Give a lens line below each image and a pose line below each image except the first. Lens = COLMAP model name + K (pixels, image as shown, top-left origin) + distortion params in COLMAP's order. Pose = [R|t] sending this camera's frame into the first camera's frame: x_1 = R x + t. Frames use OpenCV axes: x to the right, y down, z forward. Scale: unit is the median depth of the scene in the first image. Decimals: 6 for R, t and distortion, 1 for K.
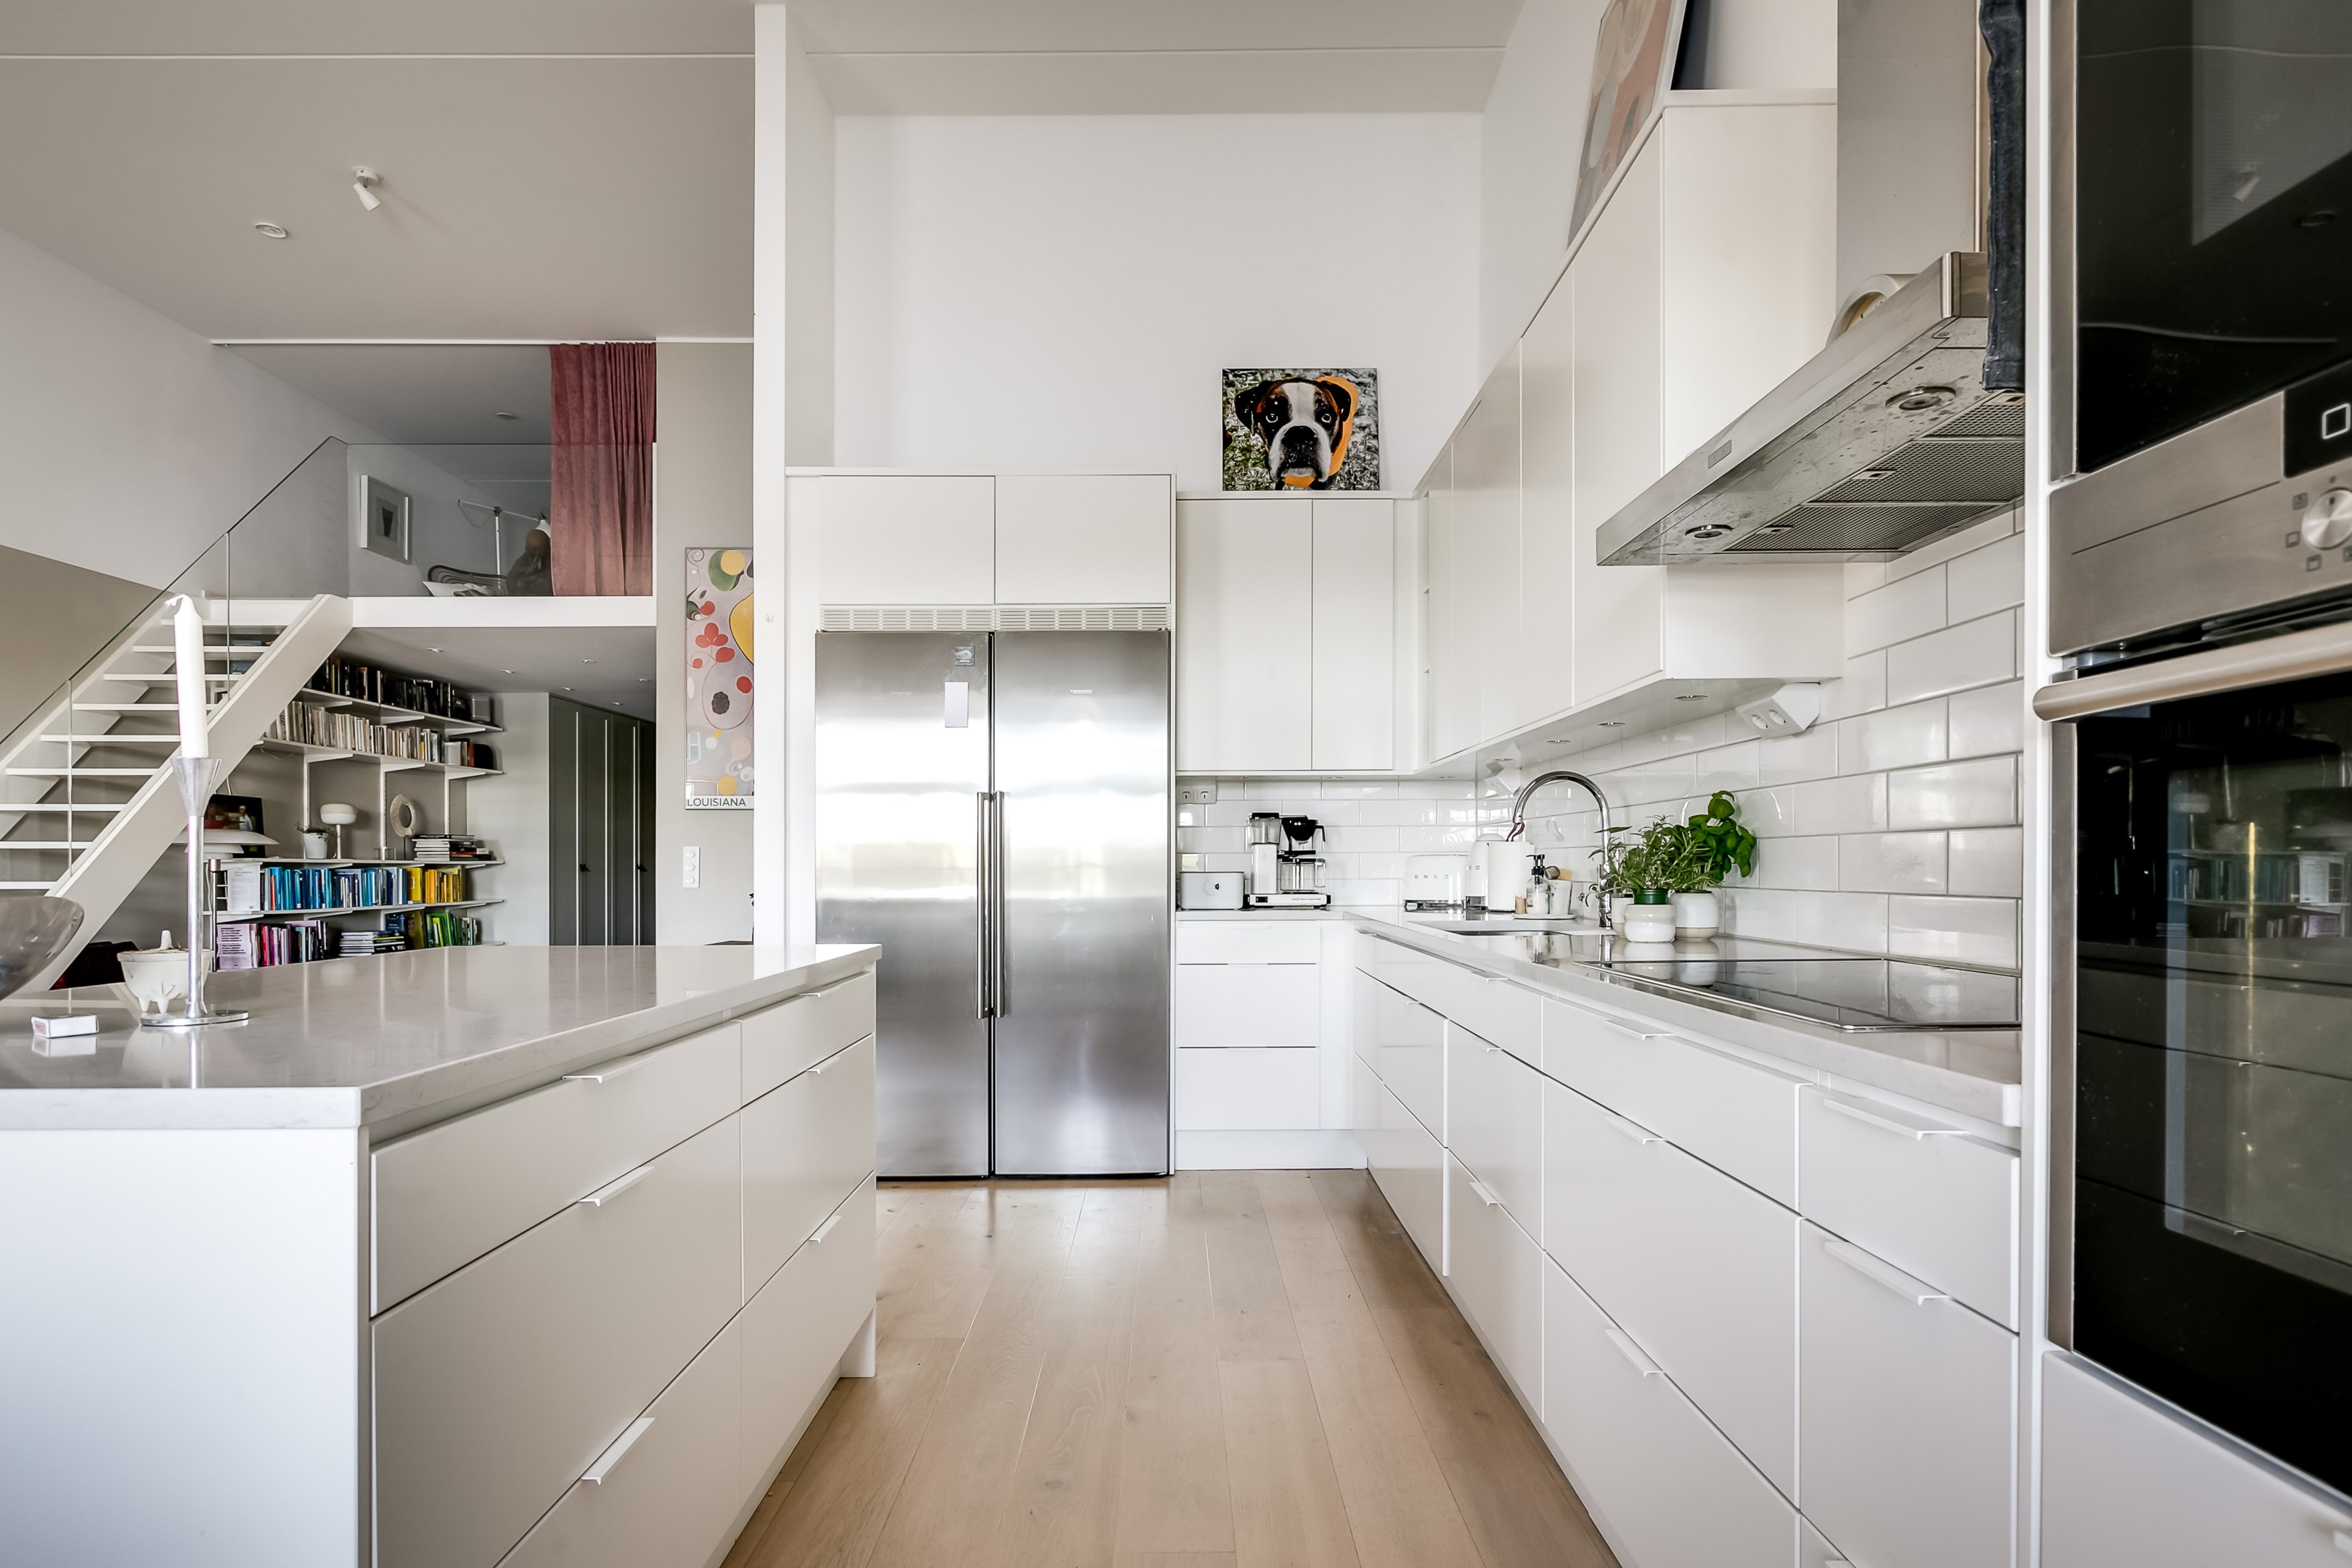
lens RADIAL K [[1222.1, 0, 1169.7], [0, 1222.1, 862.9], [0, 0, 1]] dist [0.007324, 0.000847]
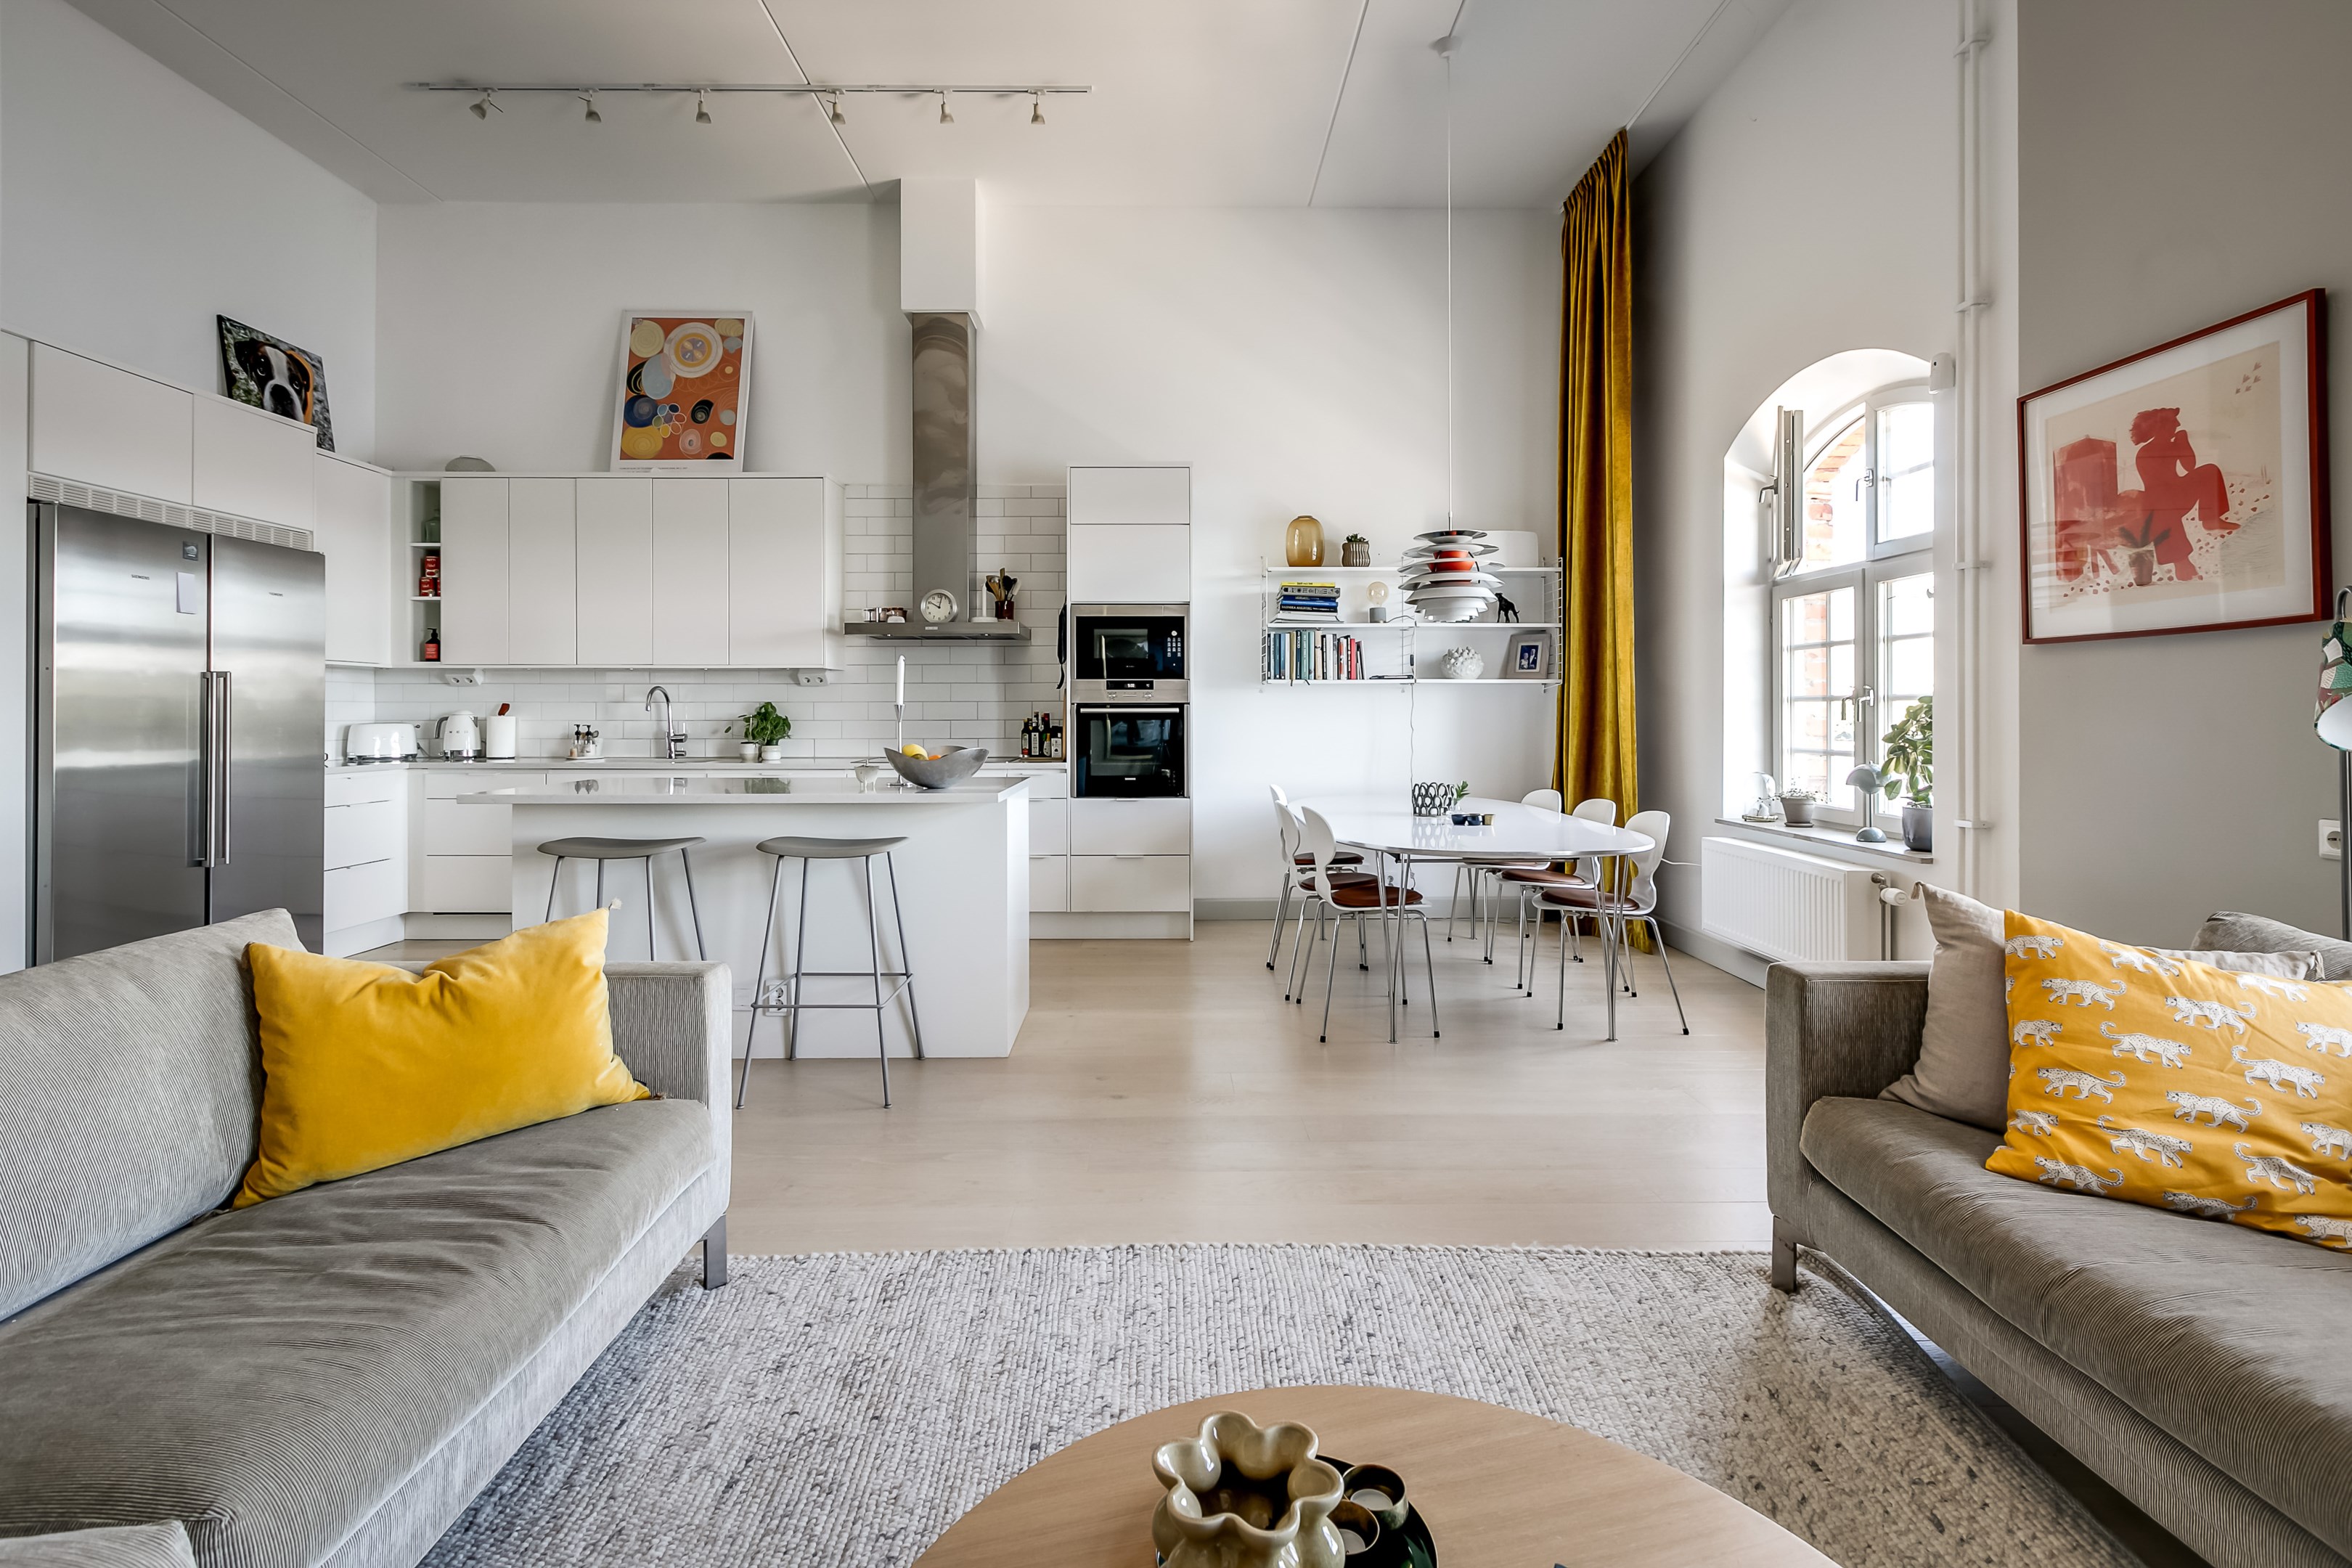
lens RADIAL K [[1082.9, 0, 1172.8], [0, 1082.9, 708.7], [0, 0, 1]] dist [0.003332, 0.001012]
pose [[-0.015623, 0.008190, 0.999844, -0.726077], [-0.003385, 0.999960, -0.008244, -0.010896], [-0.999872, -0.003513, -0.015595, 0.064248]]
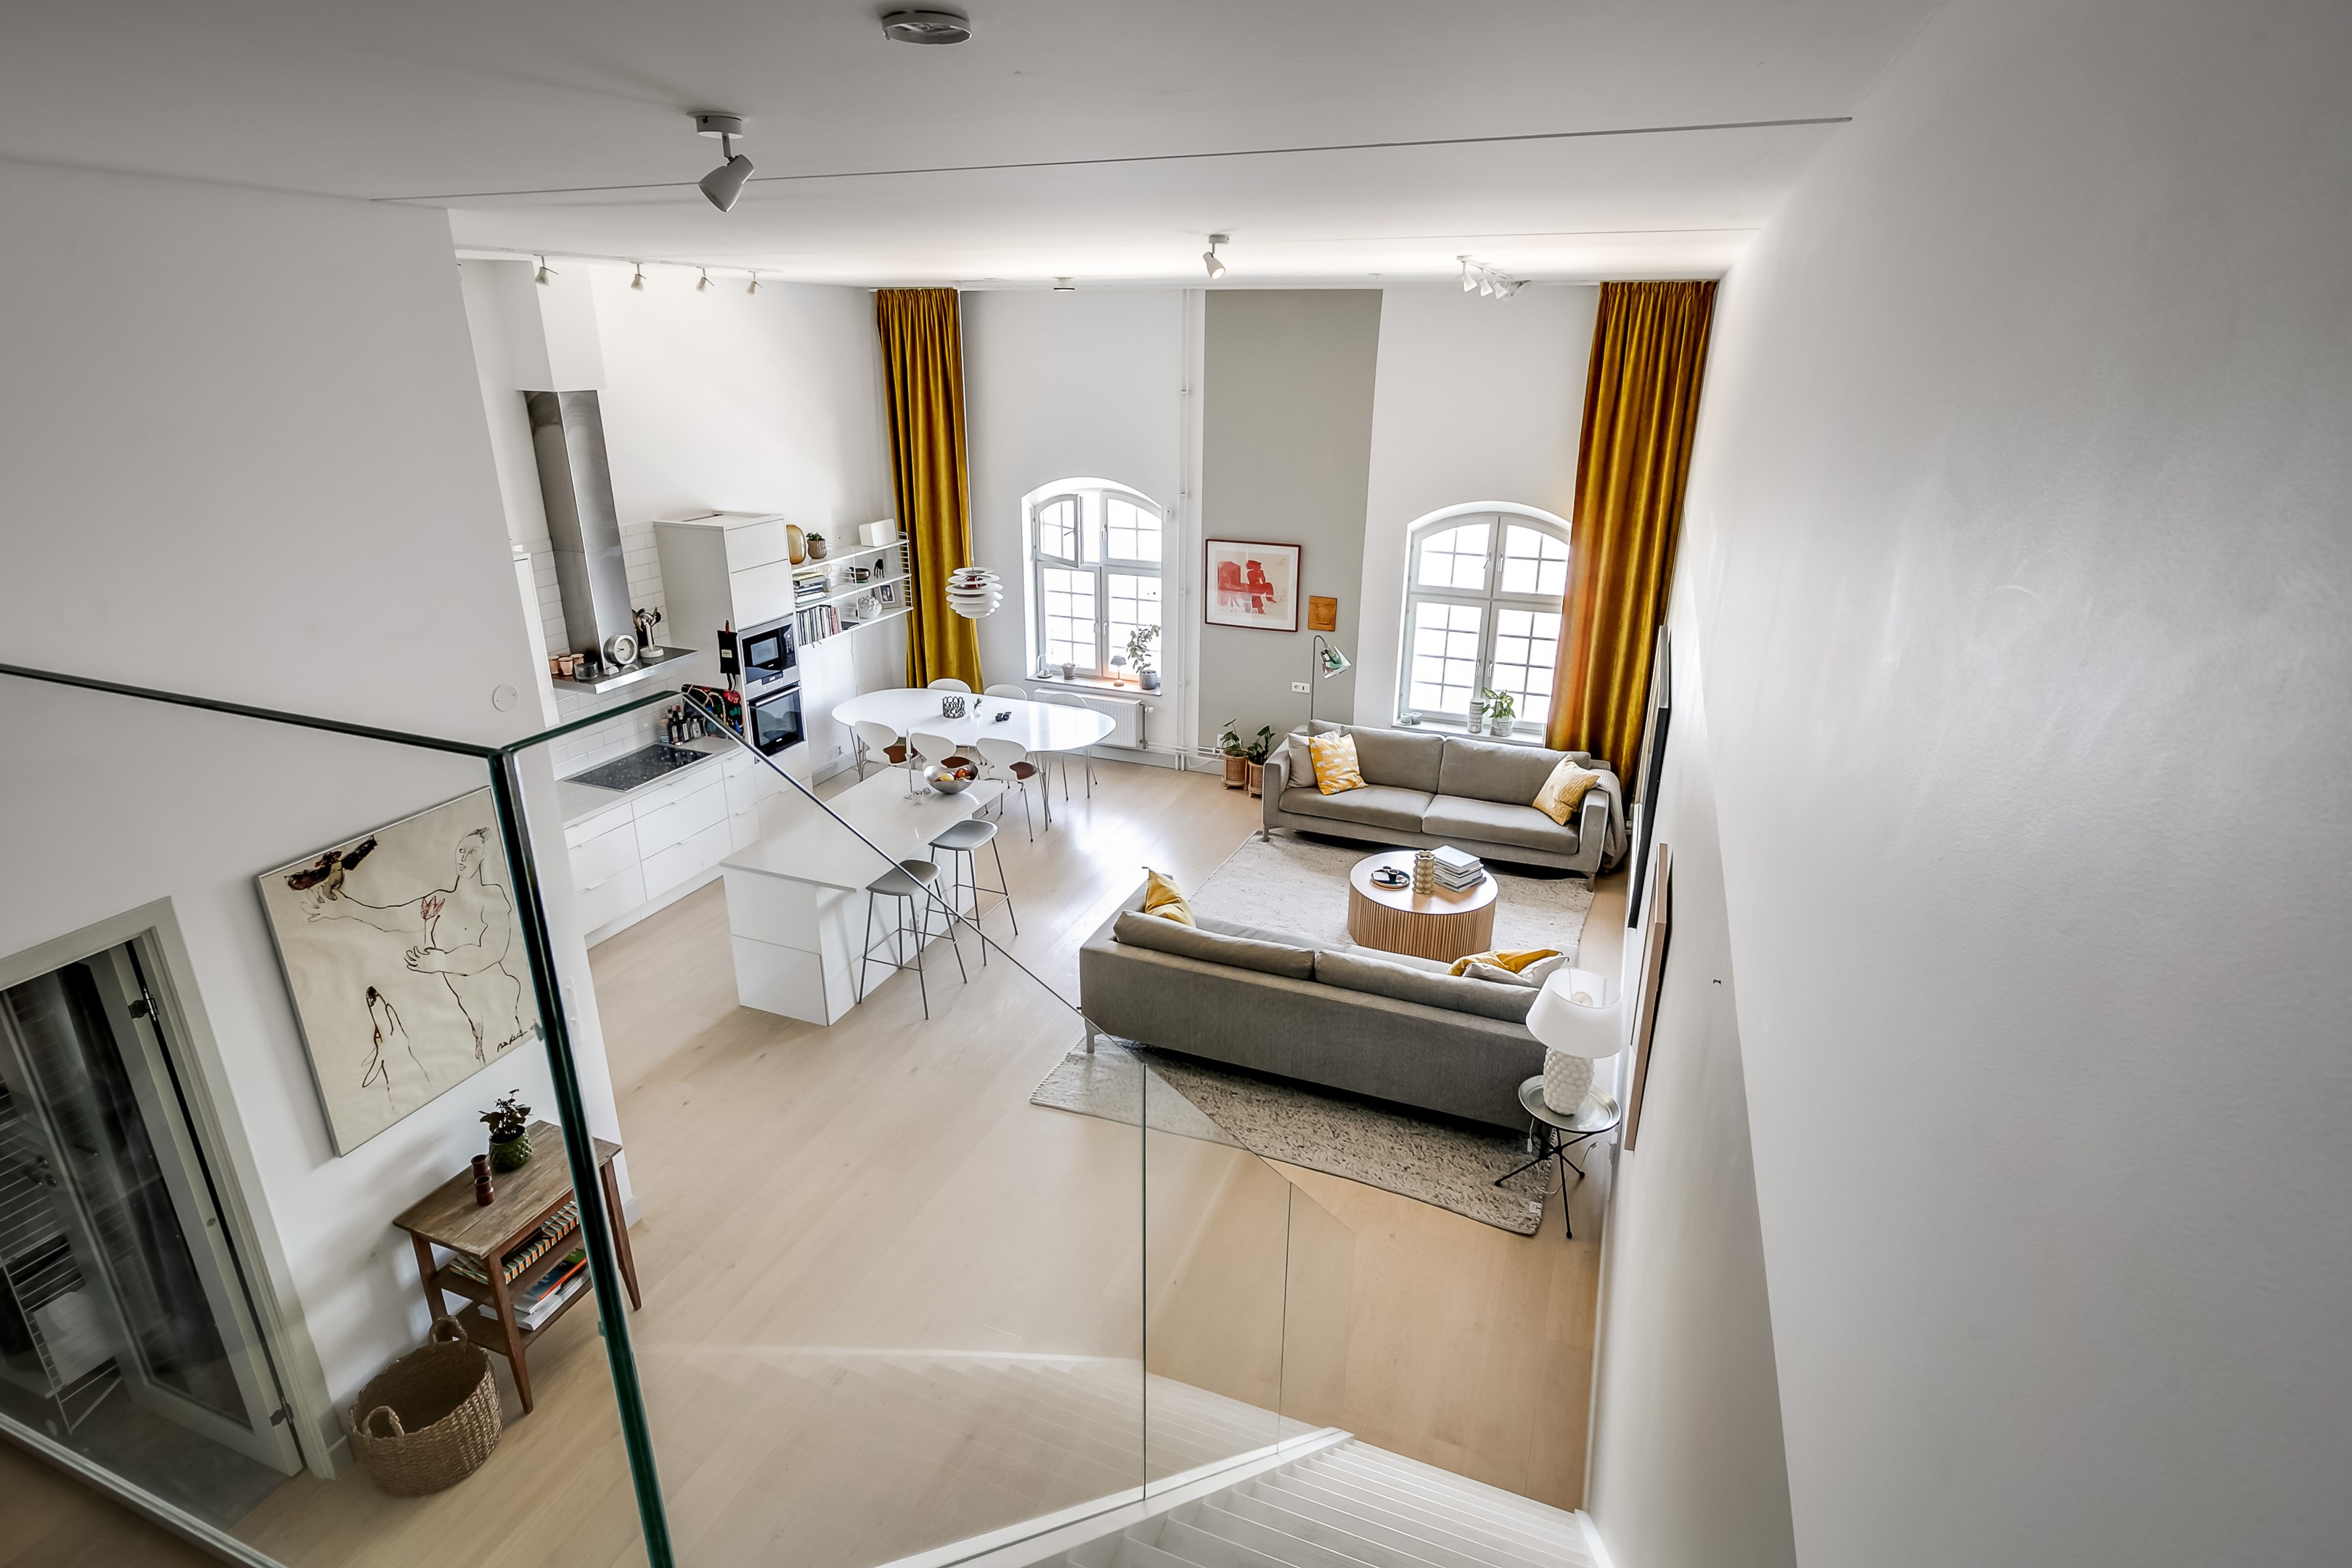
lens RADIAL K [[1171.4, 0, 1175.6], [0, 1171.4, 773.7], [0, 0, 1]] dist [0.001082, 0.000510]
pose [[-0.931727, -0.130323, 0.338969, -0.756717], [-0.006861, 0.939542, 0.342366, -0.375096], [-0.363094, 0.316666, -0.876291, 1.069797]]
